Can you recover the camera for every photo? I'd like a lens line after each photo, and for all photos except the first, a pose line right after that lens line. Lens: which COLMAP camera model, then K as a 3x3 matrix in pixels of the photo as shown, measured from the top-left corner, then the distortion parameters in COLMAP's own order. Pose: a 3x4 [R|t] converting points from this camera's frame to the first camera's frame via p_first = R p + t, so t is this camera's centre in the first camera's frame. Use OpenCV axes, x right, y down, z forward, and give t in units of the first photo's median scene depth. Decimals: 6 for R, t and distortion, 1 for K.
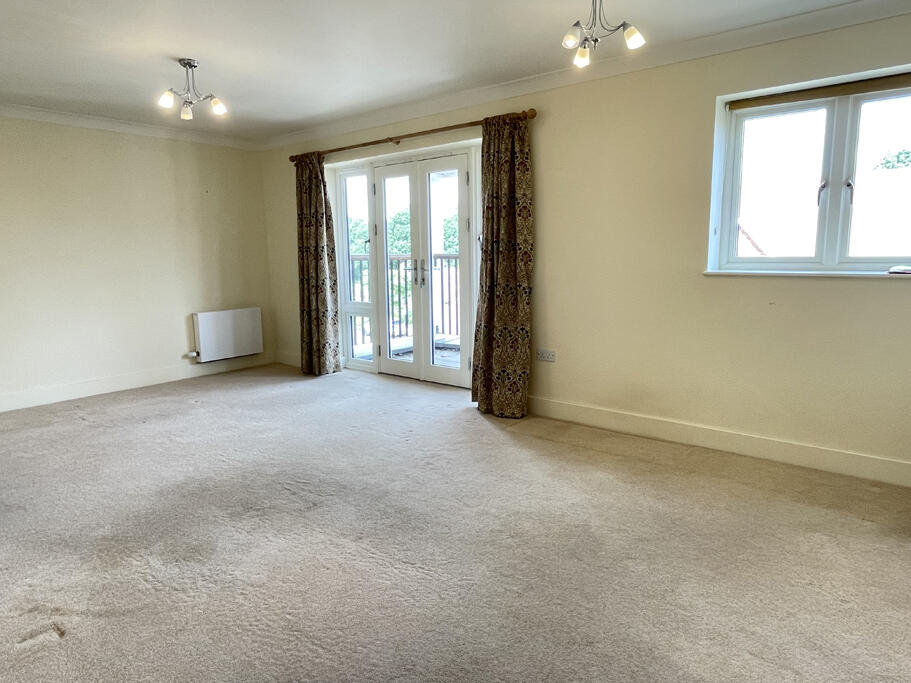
lens RADIAL K [[572.8, 0, 455.5], [0, 572.8, 341.5], [0, 0, 1]] dist [-0.022694, -0.000766]
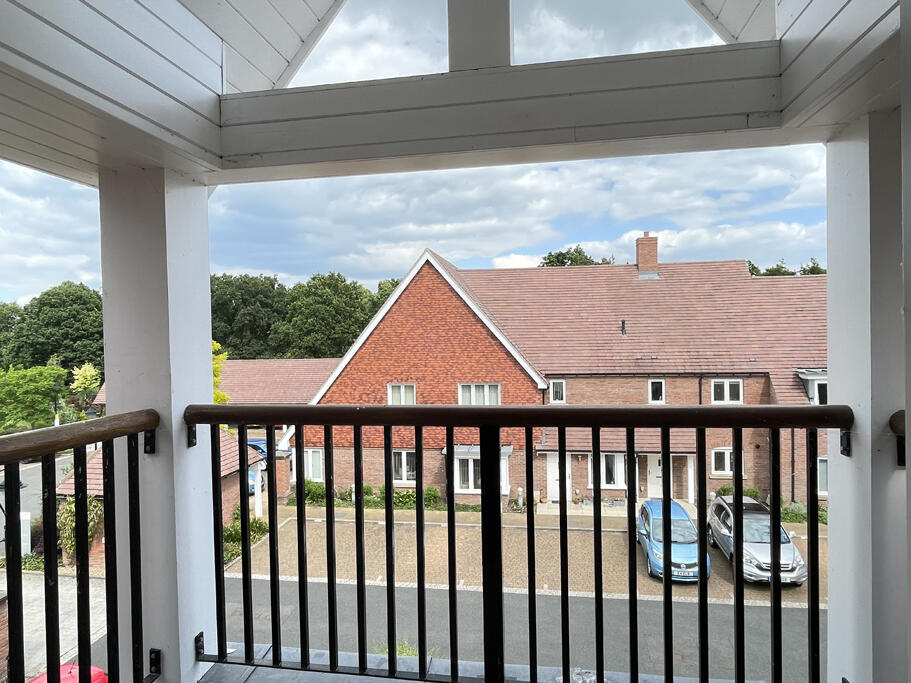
lens RADIAL K [[572.8, 0, 455.5], [0, 572.8, 341.5], [0, 0, 1]] dist [-0.022694, -0.000766]
pose [[0.864147, -0.010028, 0.503140, -0.066137], [0.085425, 0.988215, -0.127021, -0.137586], [-0.495936, 0.152746, 0.854819, 0.657154]]
